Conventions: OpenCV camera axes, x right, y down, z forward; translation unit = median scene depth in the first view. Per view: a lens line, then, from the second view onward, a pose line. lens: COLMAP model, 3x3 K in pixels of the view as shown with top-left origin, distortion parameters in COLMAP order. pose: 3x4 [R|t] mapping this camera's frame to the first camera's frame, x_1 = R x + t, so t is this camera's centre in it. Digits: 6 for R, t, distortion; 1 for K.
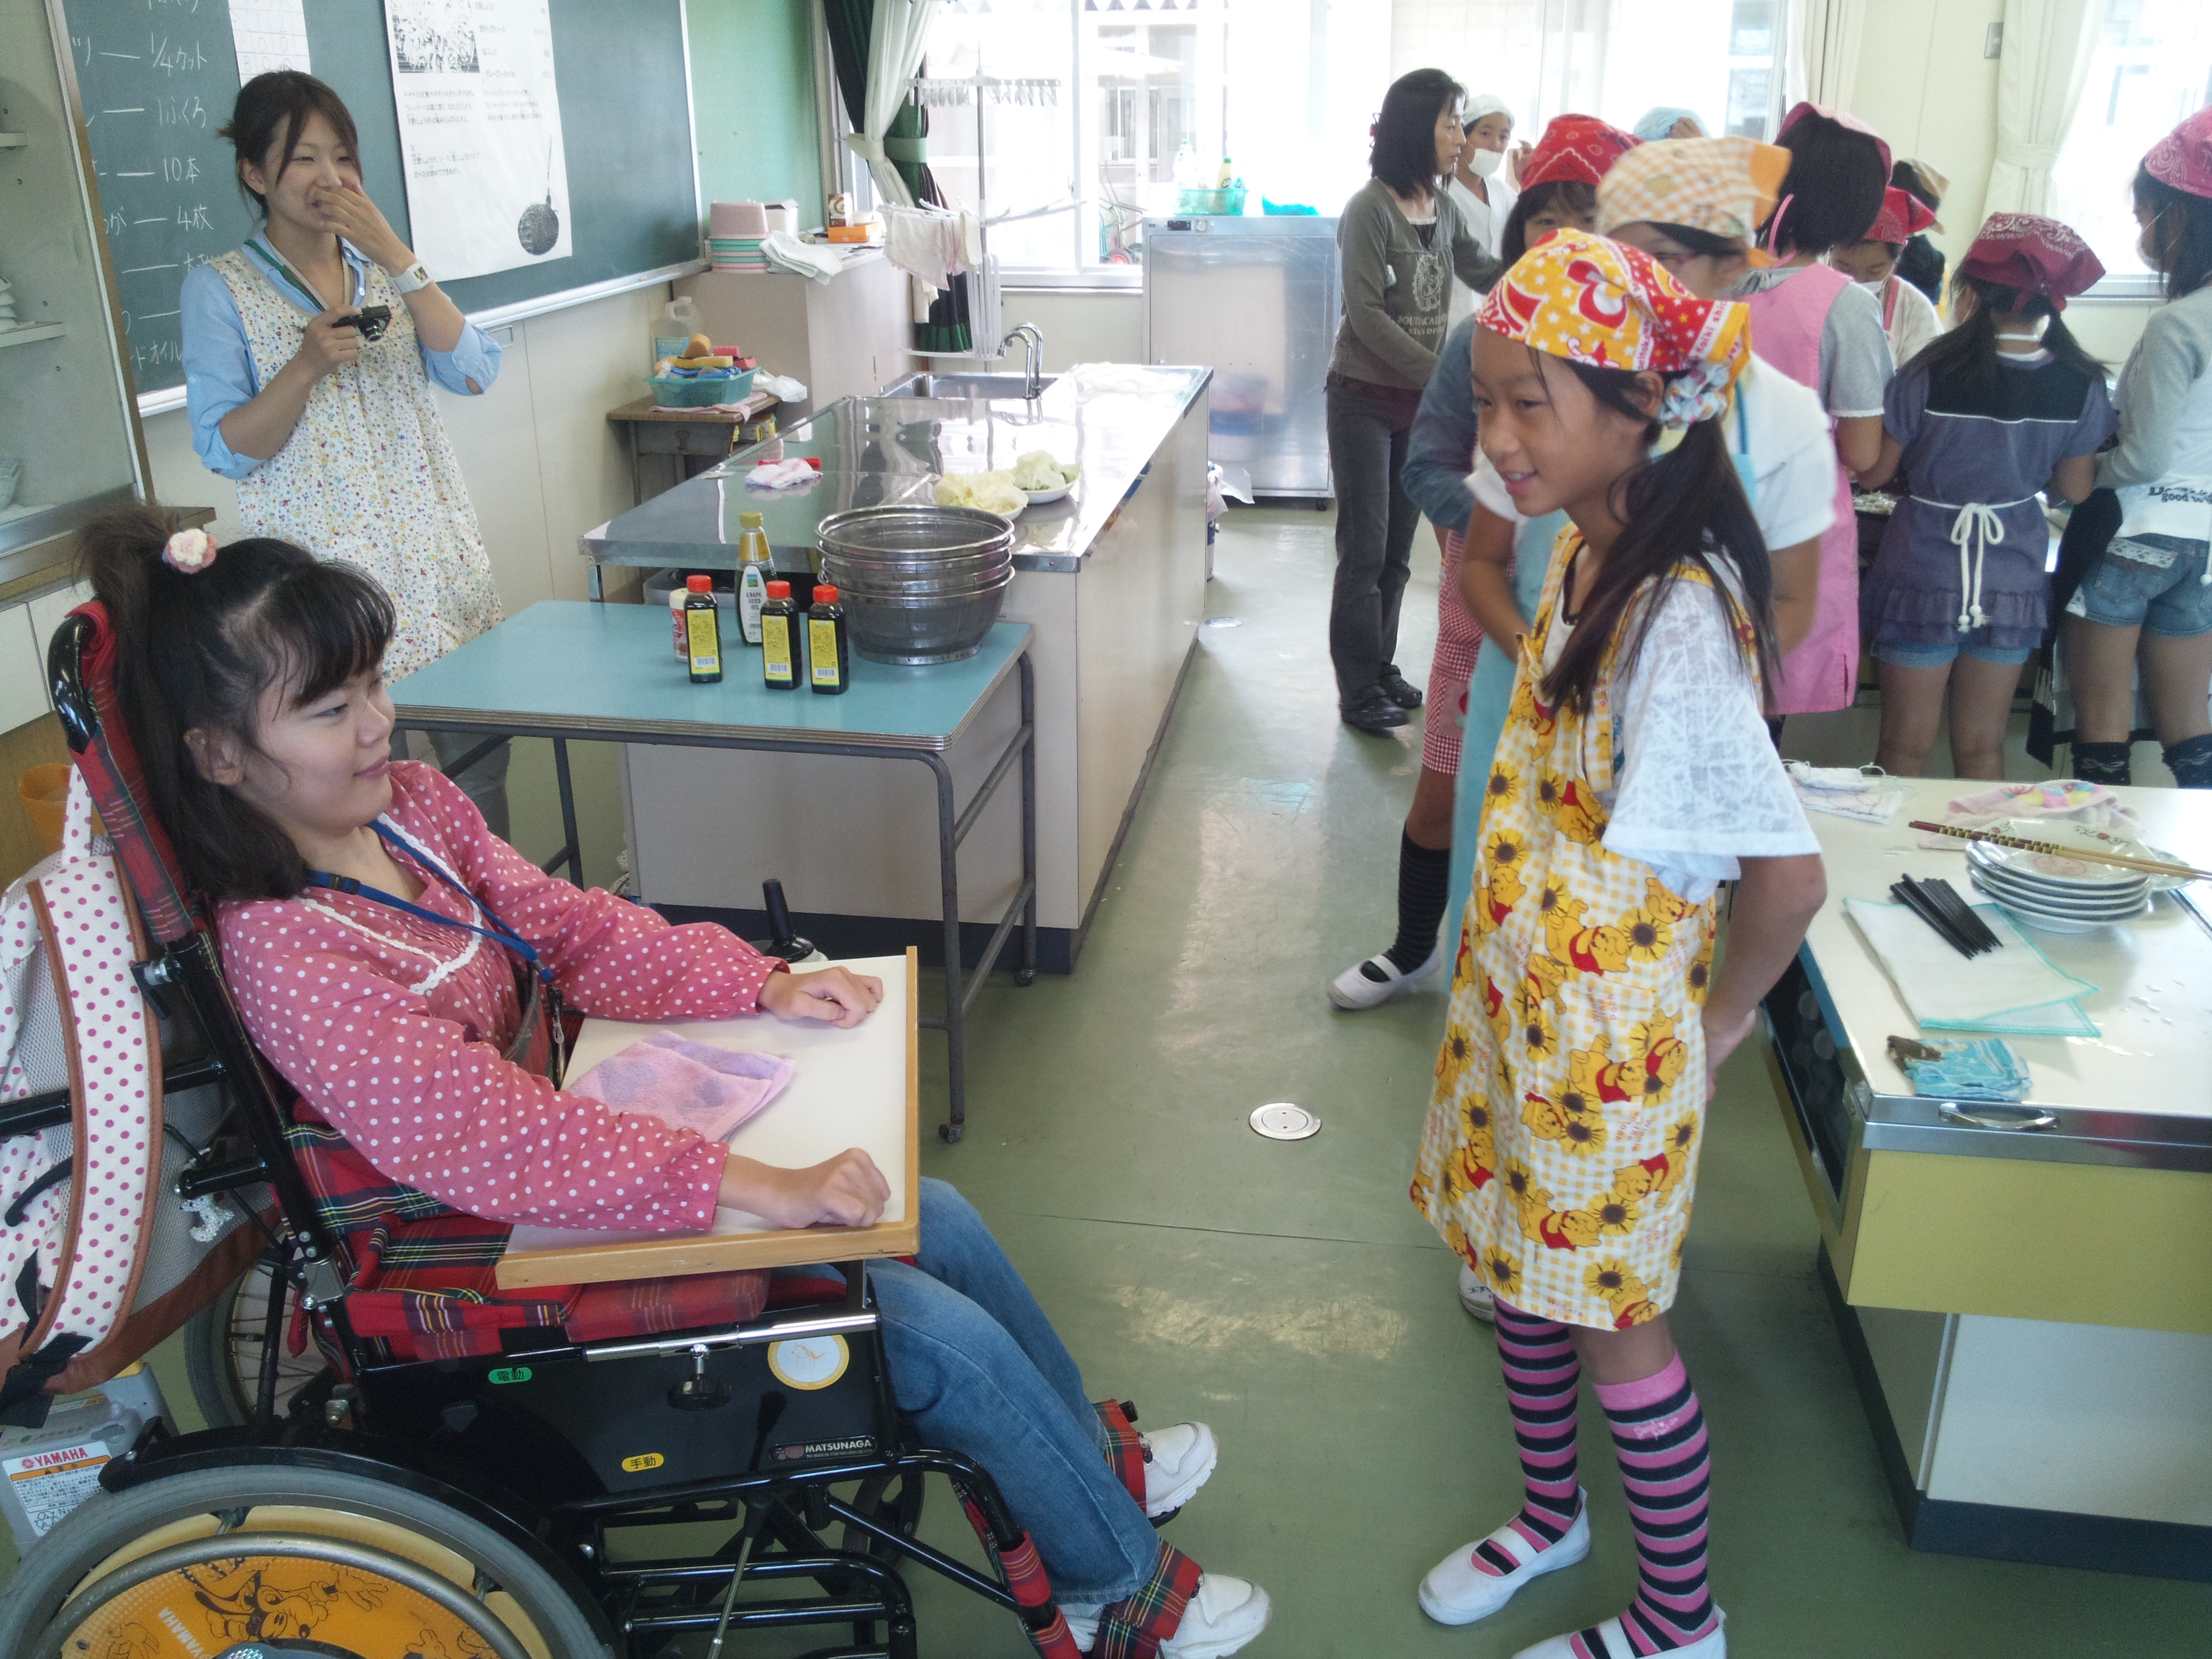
lens RADIAL K [[1902.1, 0, 1105.8], [0, 1902.1, 829.0], [0, 0, 1]] dist [-0.020056, 0.005611]
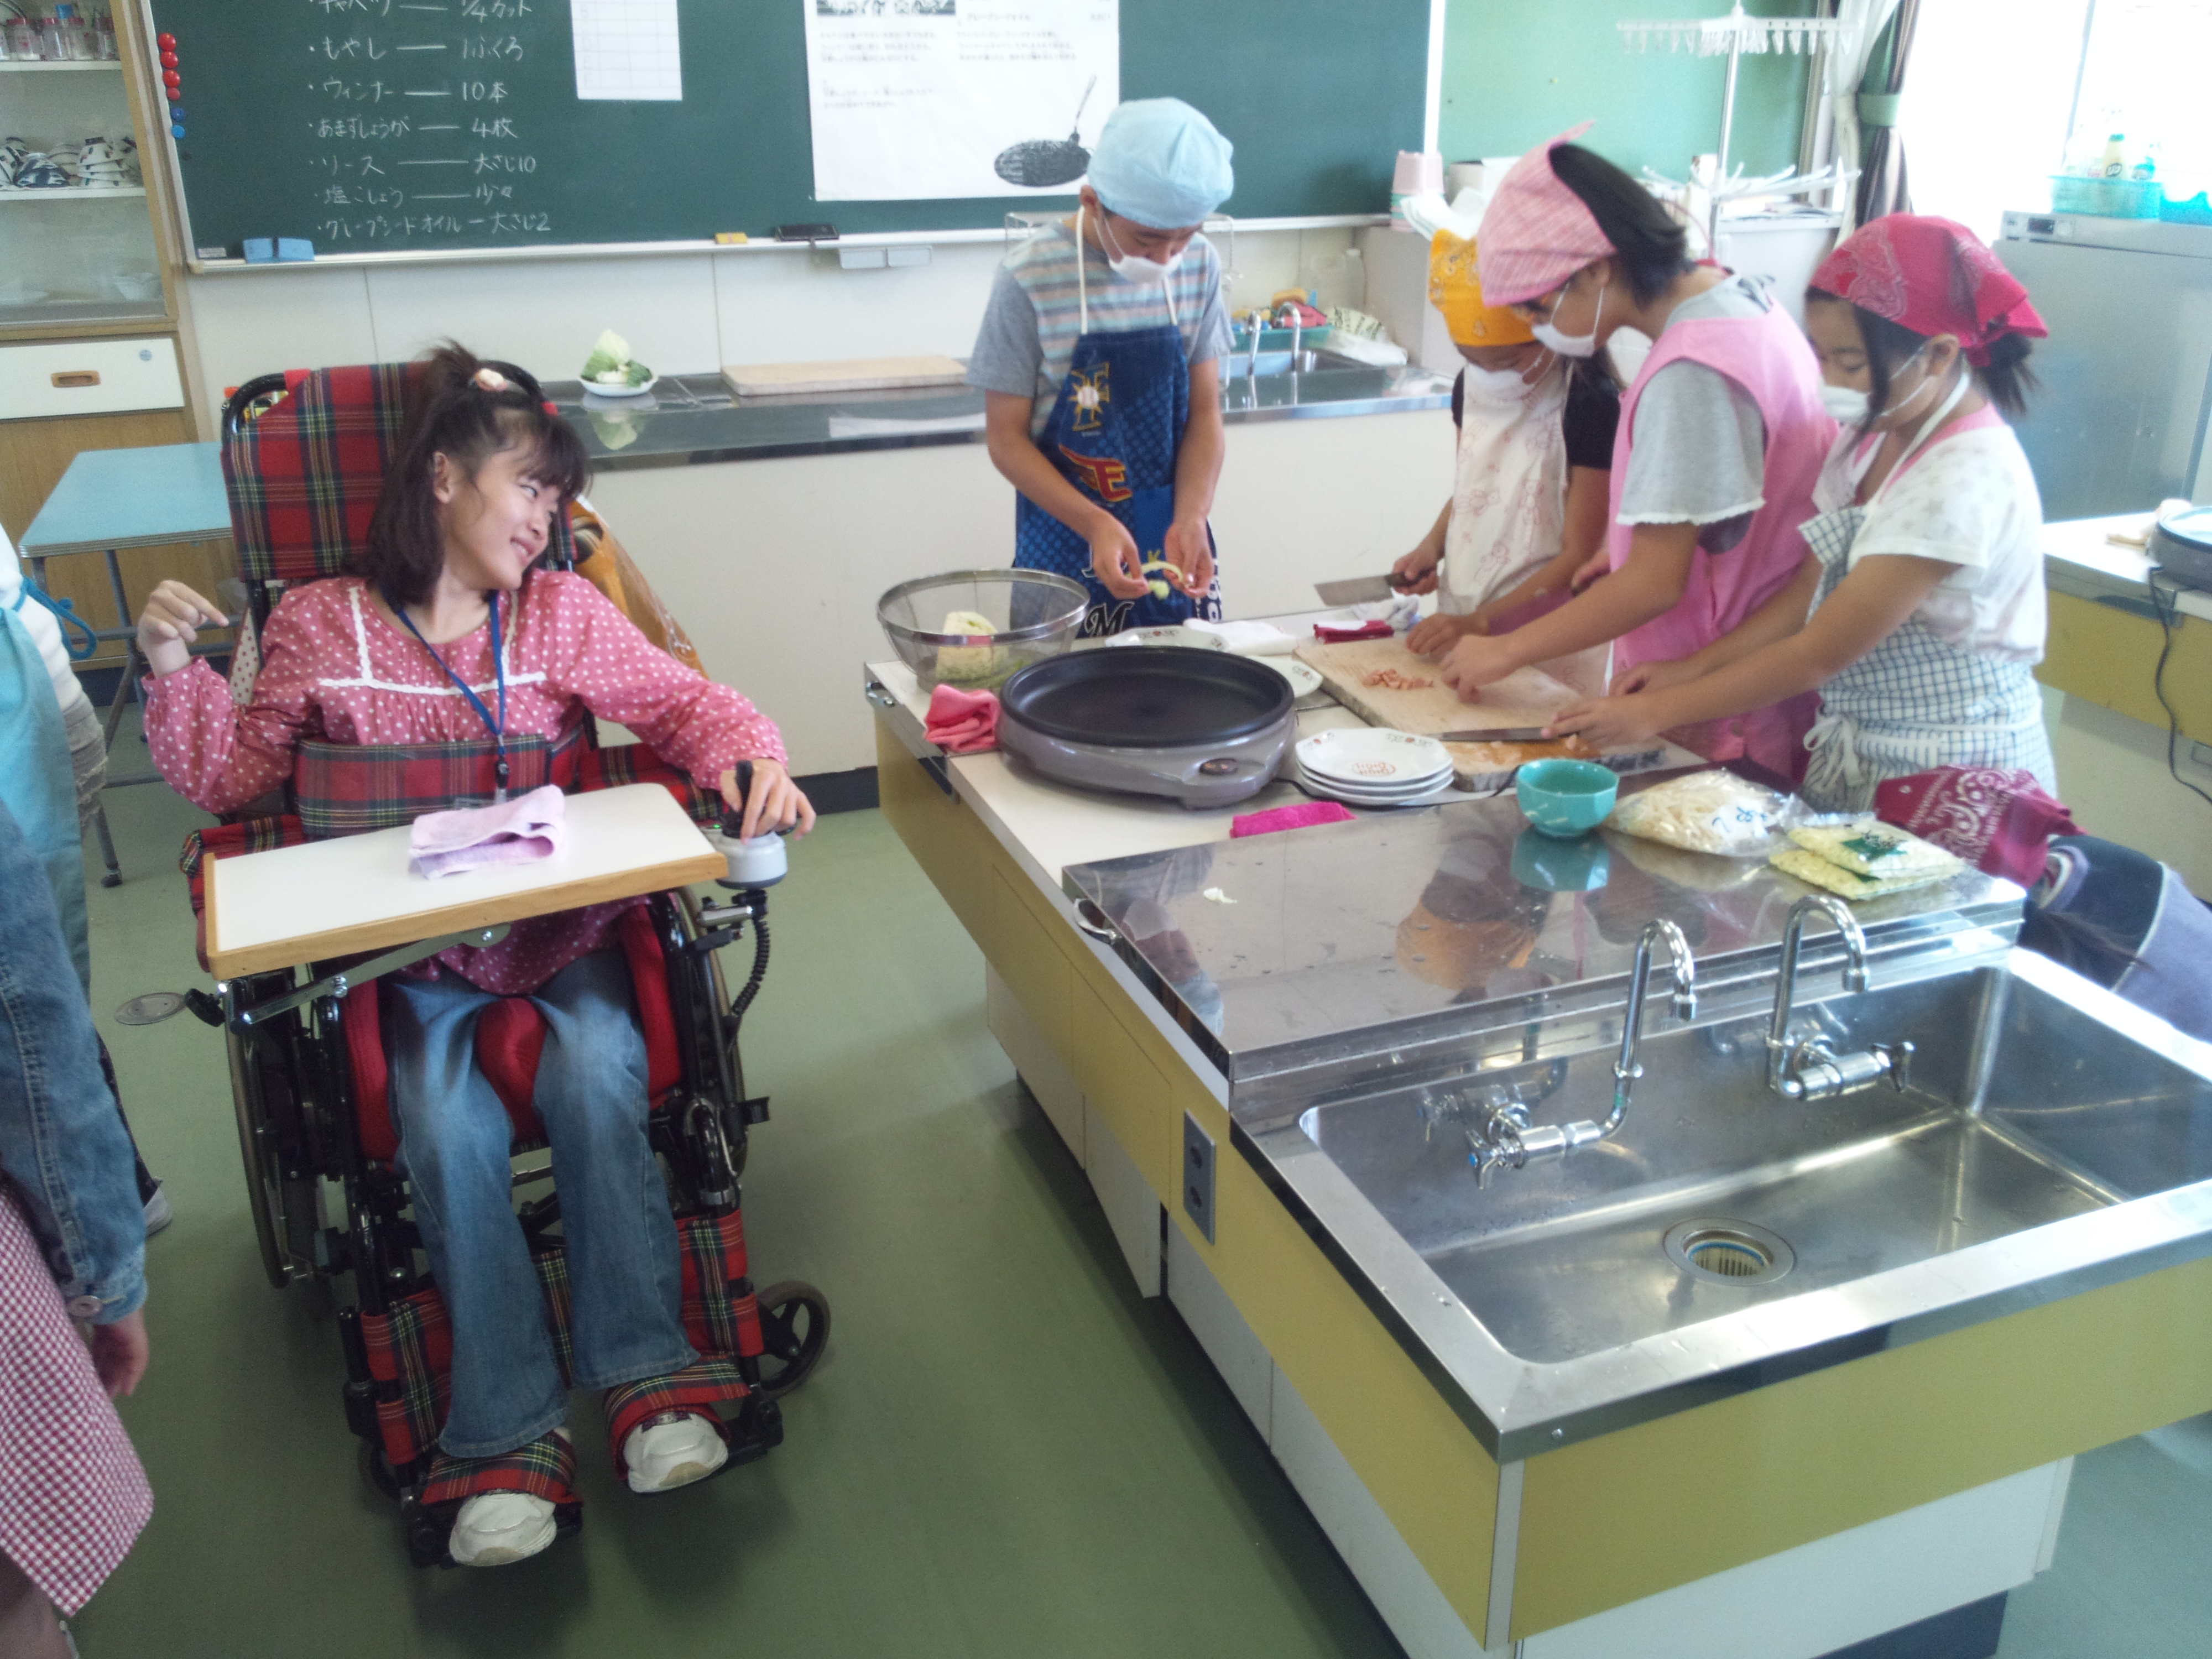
lens RADIAL K [[1902.1, 0, 1106.4], [0, 1902.1, 826.4], [0, 0, 1]] dist [-0.020056, 0.005611]
pose [[0.491560, 0.332749, -0.804765, 0.822443], [-0.314595, 0.929566, 0.192192, -0.215203], [0.812034, 0.158701, 0.561618, 0.564892]]
